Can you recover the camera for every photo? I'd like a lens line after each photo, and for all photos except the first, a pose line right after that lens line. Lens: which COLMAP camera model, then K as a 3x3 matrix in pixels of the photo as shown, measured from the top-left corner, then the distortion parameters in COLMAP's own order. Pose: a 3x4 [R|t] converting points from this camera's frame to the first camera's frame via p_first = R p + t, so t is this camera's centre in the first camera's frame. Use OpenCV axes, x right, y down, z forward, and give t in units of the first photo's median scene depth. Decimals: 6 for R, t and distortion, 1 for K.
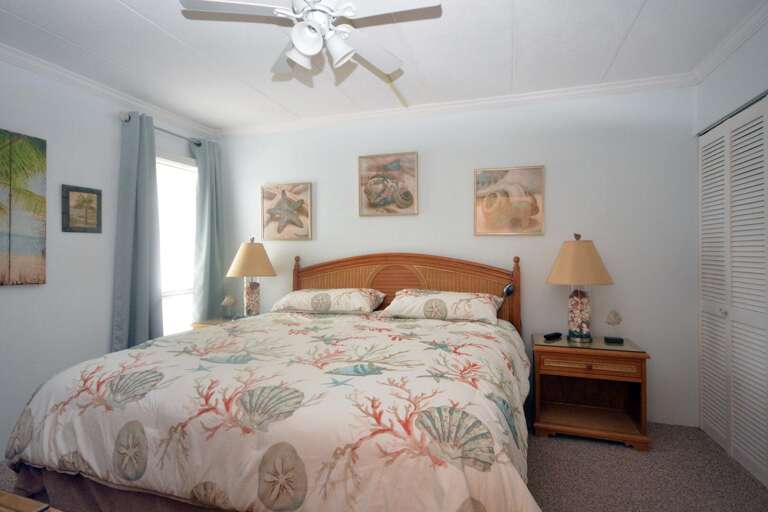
lens RADIAL K [[418.7, 0, 383.1], [0, 418.7, 252.5], [0, 0, 1]] dist [0.007364, -0.001508]
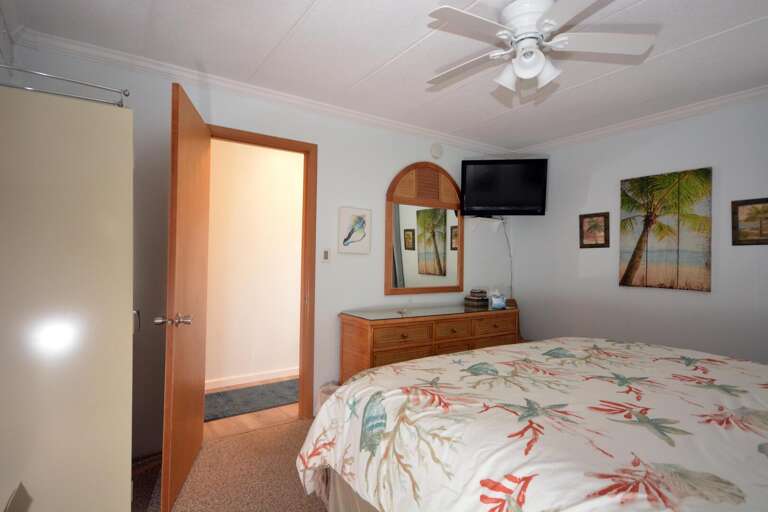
lens RADIAL K [[418.7, 0, 384.3], [0, 418.7, 258.5], [0, 0, 1]] dist [0.007364, -0.001508]
pose [[-0.644986, -0.023360, -0.763837, 0.656987], [-0.022225, 0.999683, -0.011807, 0.016612], [0.763871, 0.009361, -0.645301, 1.074416]]
